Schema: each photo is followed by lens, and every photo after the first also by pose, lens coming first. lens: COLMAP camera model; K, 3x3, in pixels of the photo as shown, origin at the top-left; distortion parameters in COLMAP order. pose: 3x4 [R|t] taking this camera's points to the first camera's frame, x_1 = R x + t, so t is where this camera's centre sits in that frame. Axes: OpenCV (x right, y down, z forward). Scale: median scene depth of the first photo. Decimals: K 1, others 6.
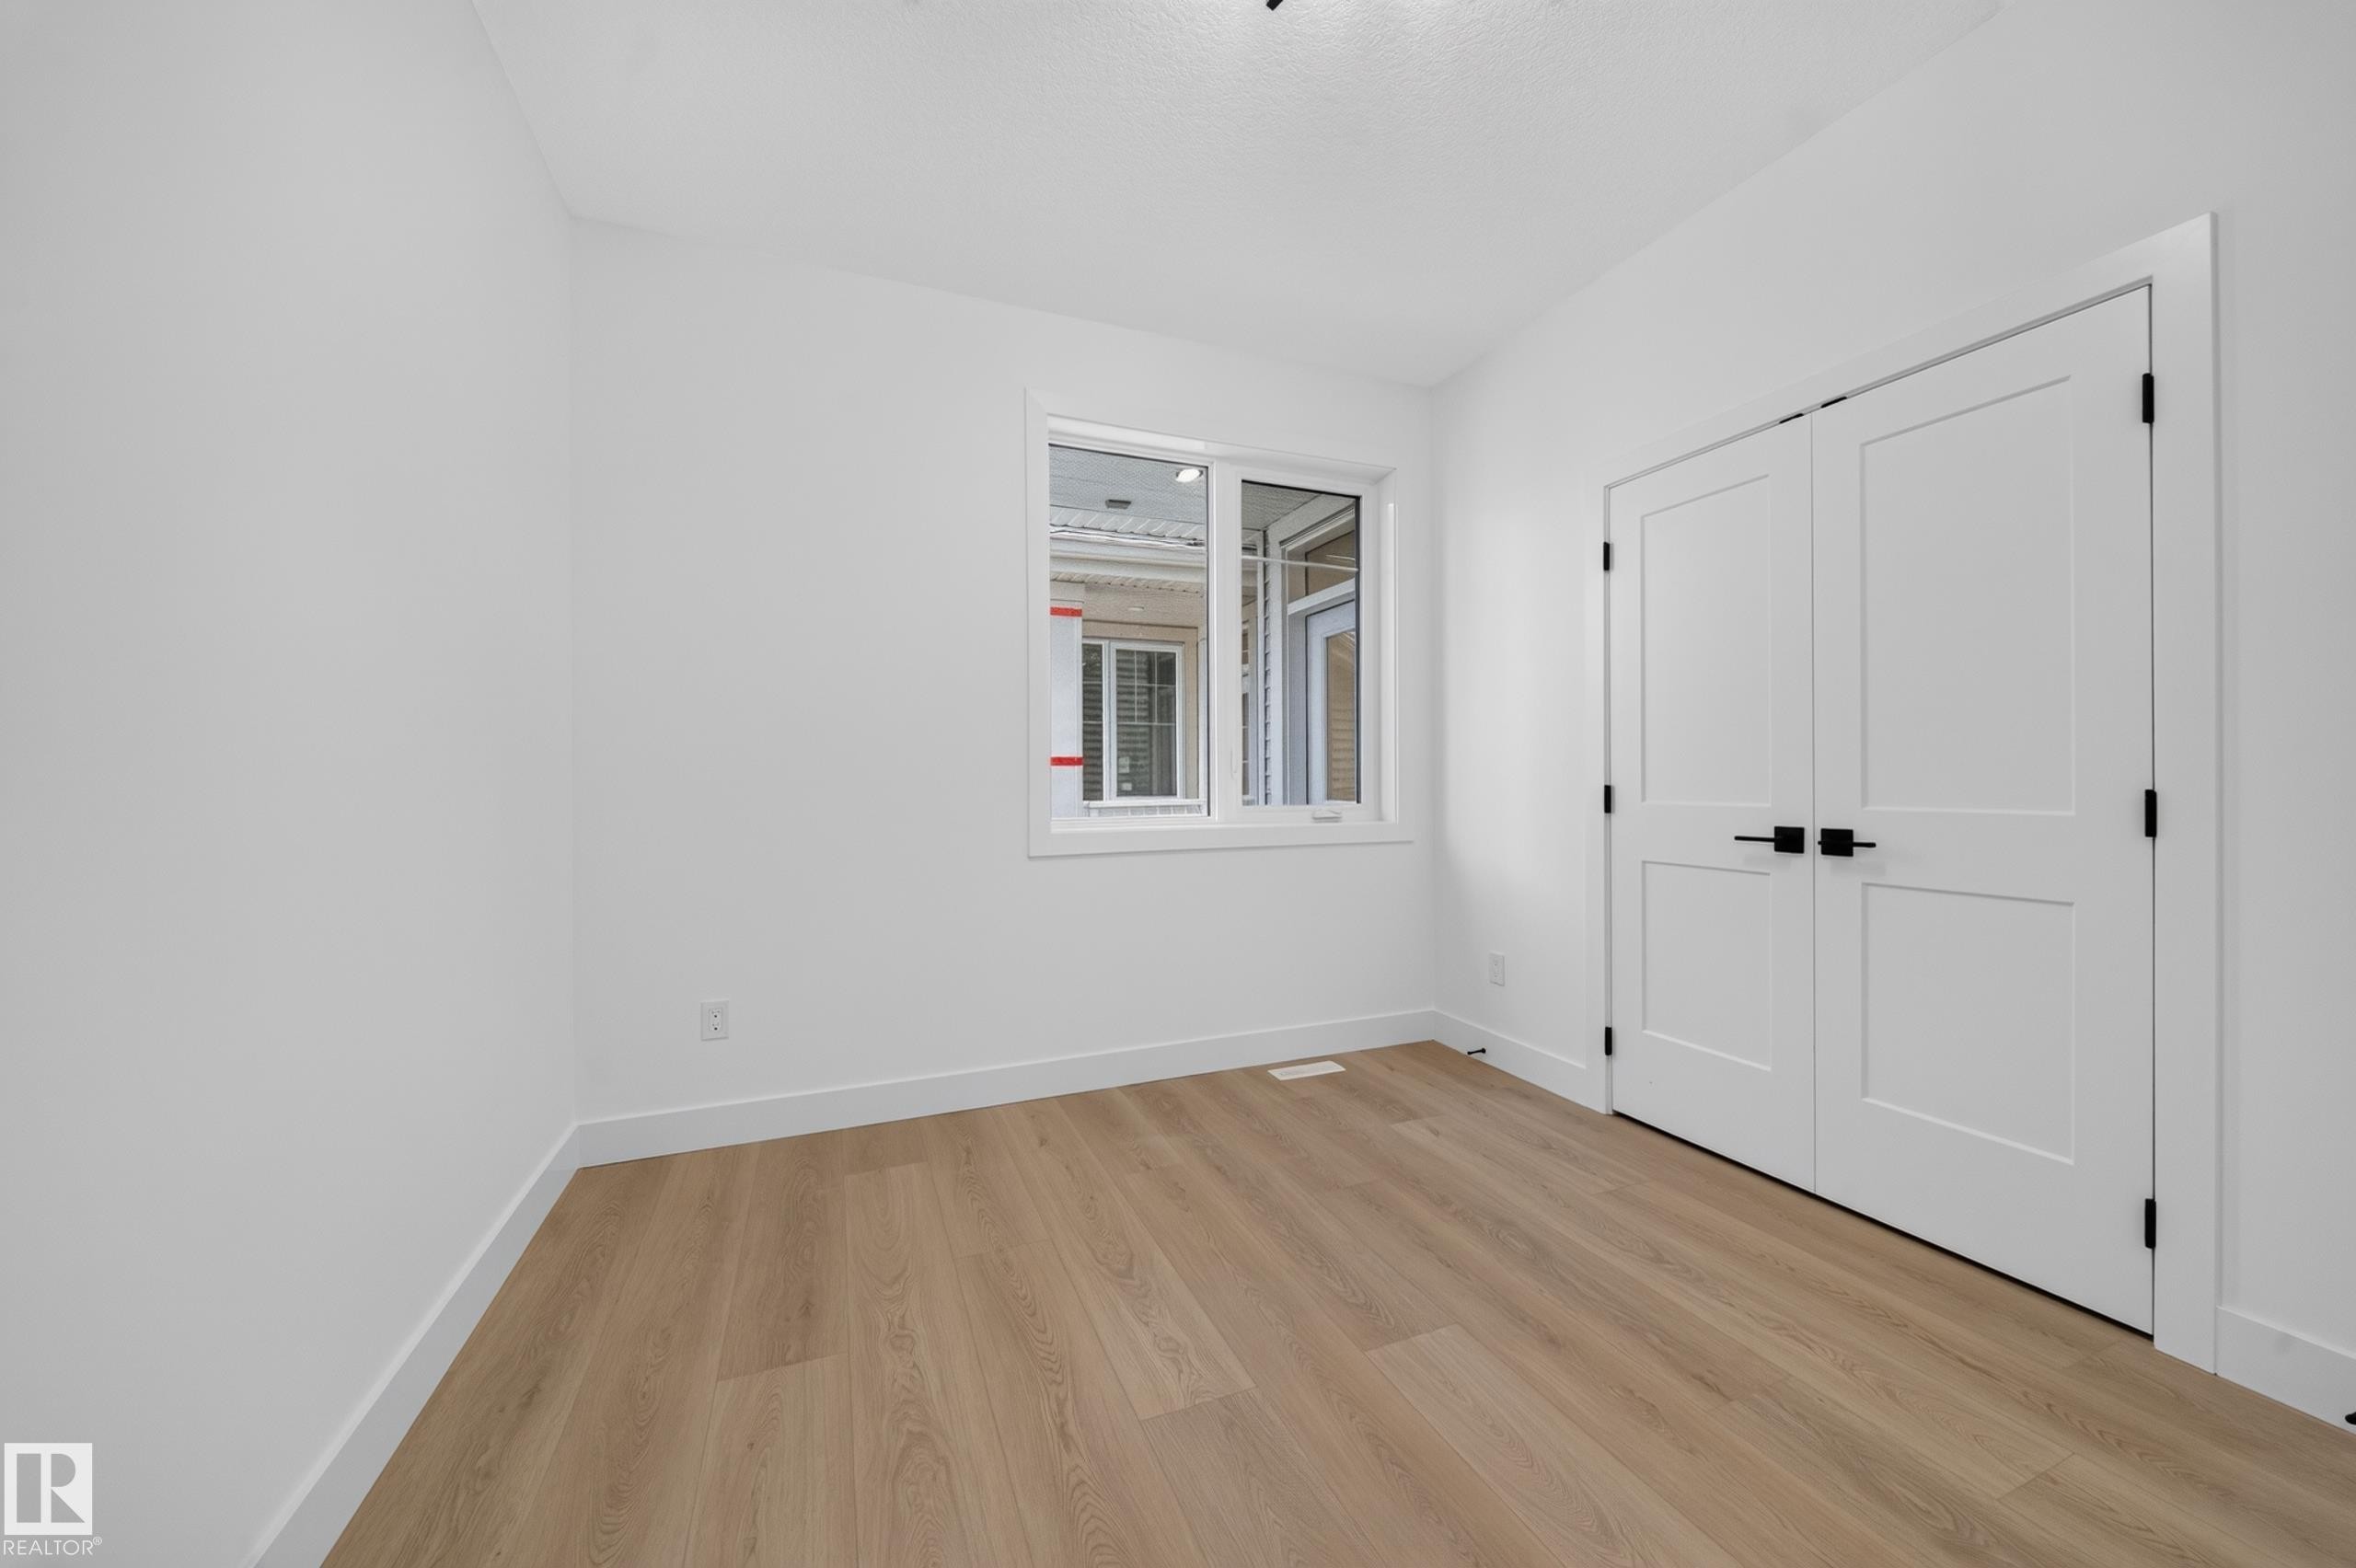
lens RADIAL K [[829.0, 0, 1165.5], [0, 829.0, 781.7], [0, 0, 1]] dist [-0.007760, -0.000353]
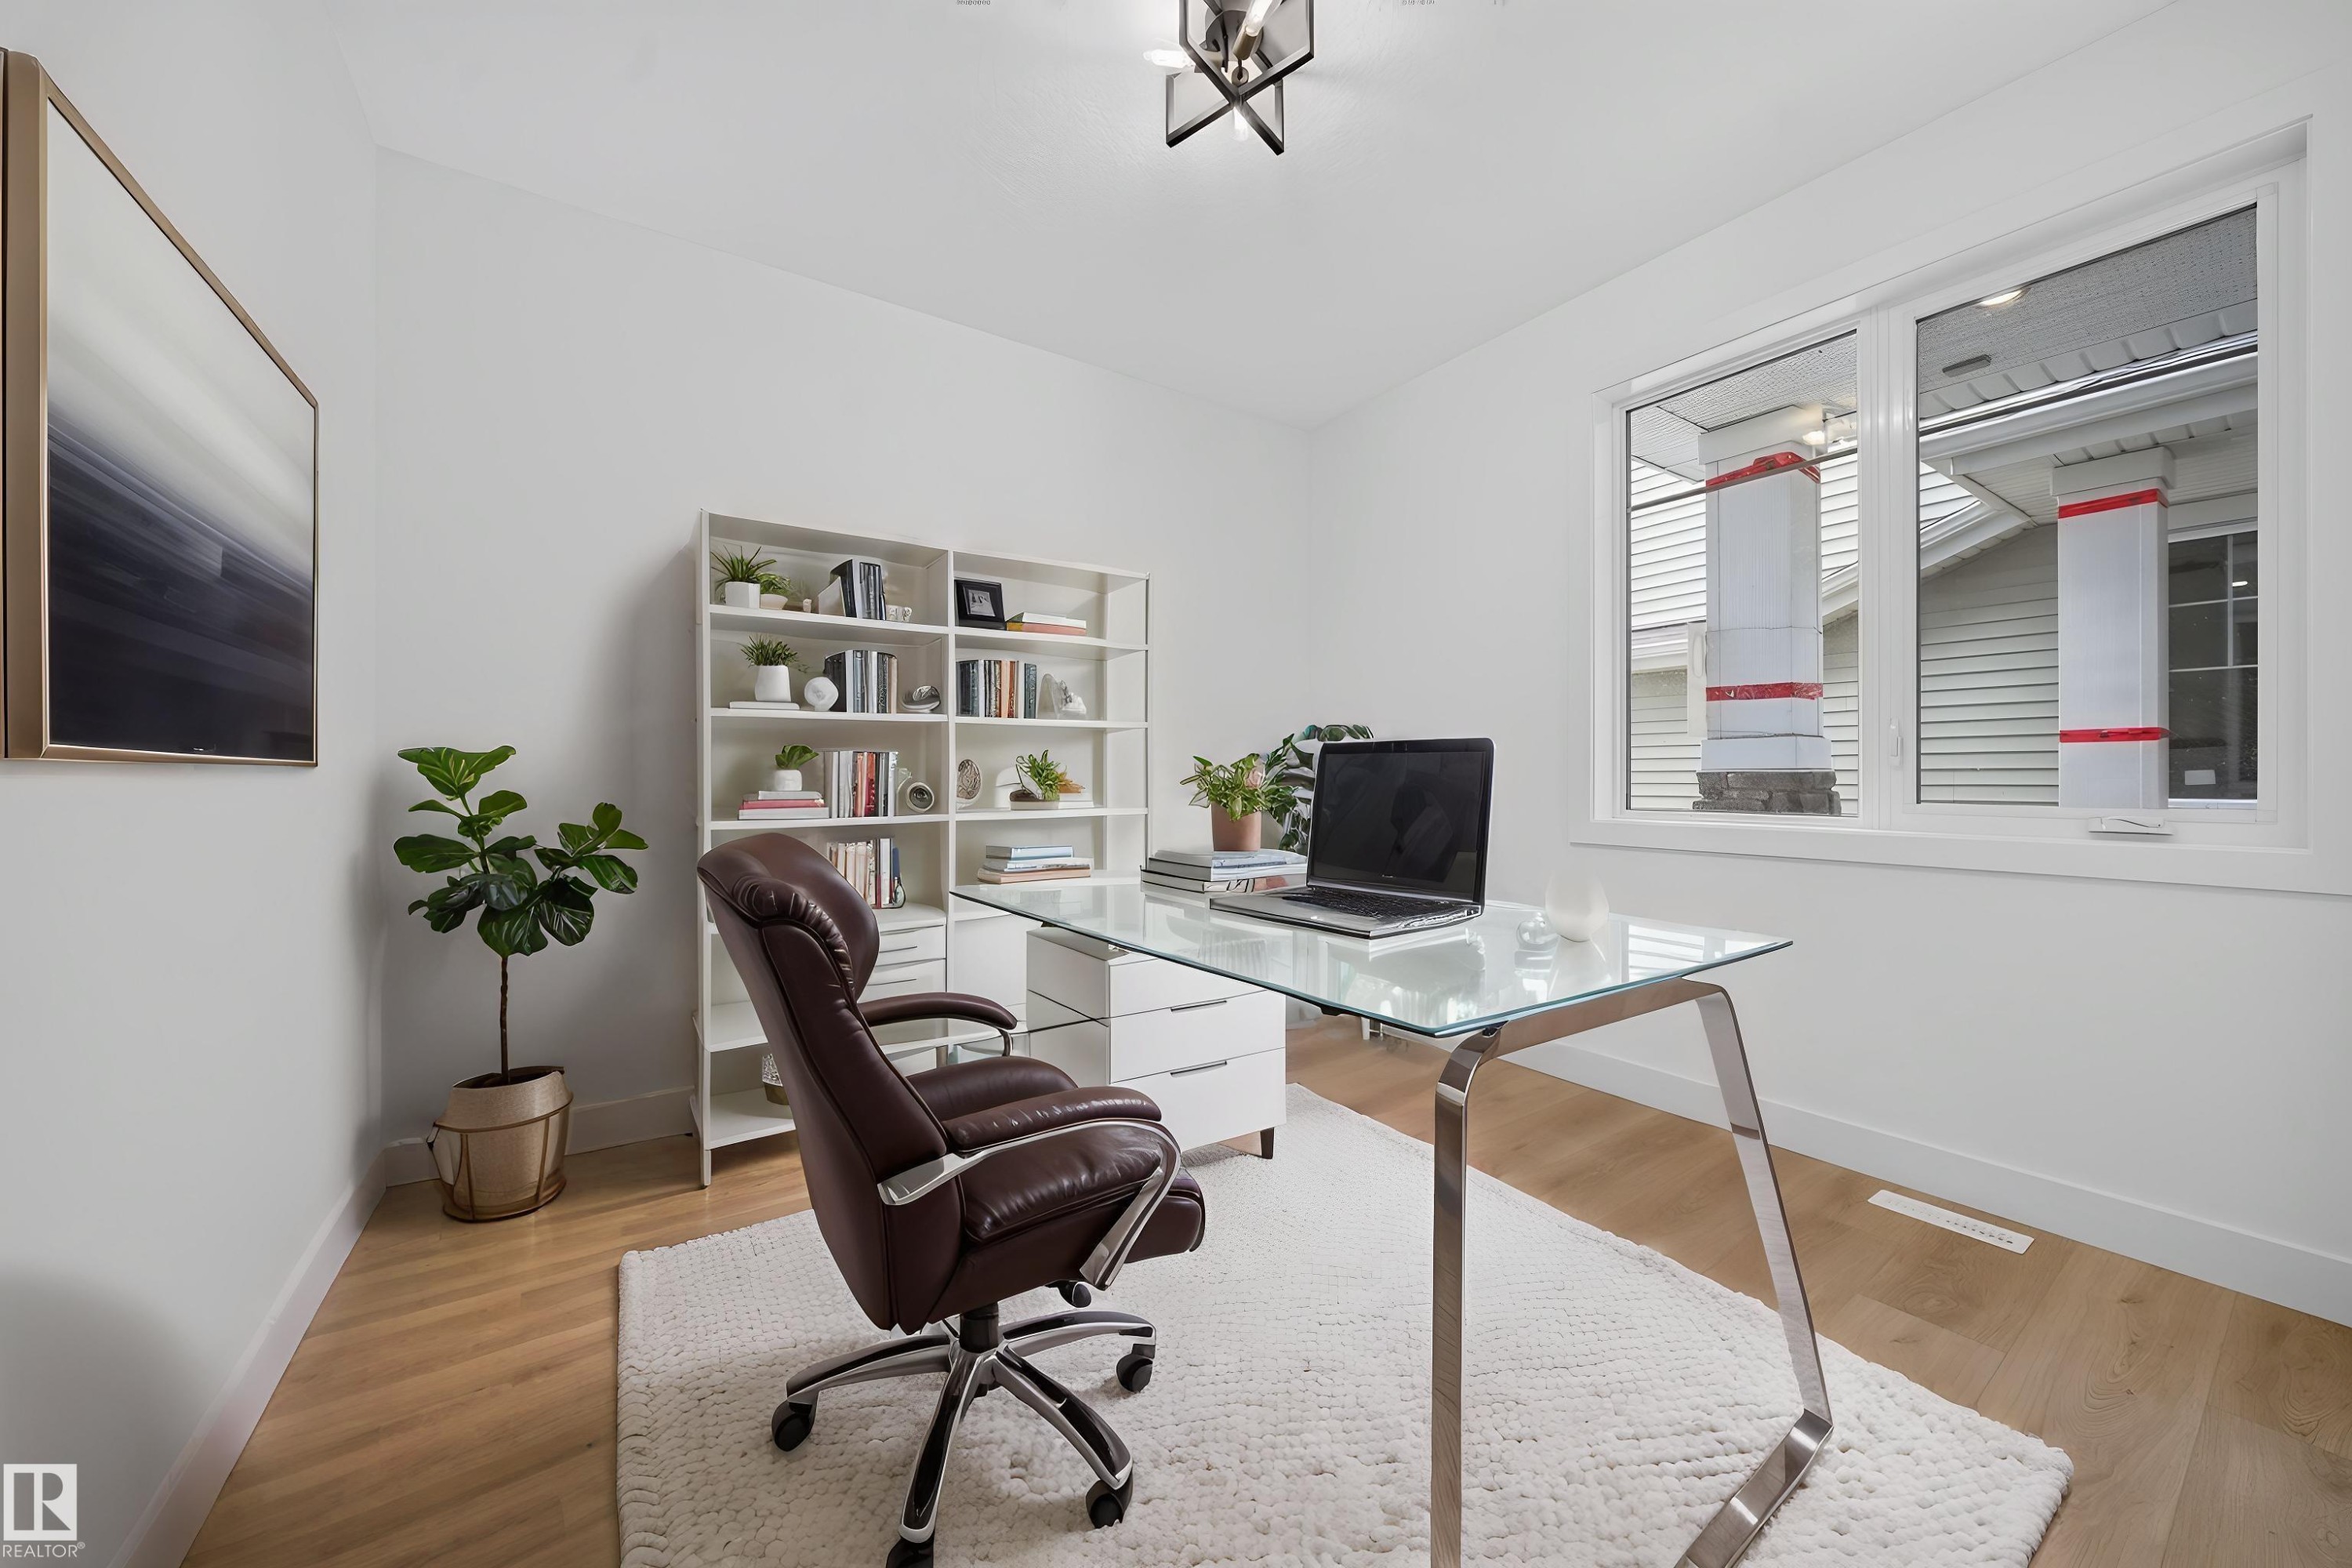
lens RADIAL K [[827.7, 0, 1158.2], [0, 827.7, 775.8], [0, 0, 1]] dist [-0.007760, -0.000353]
pose [[0.207515, 0.008547, -0.978195, 0.644664], [0.002397, 0.999954, 0.009245, -0.001514], [0.978229, -0.004263, 0.207485, 0.266713]]
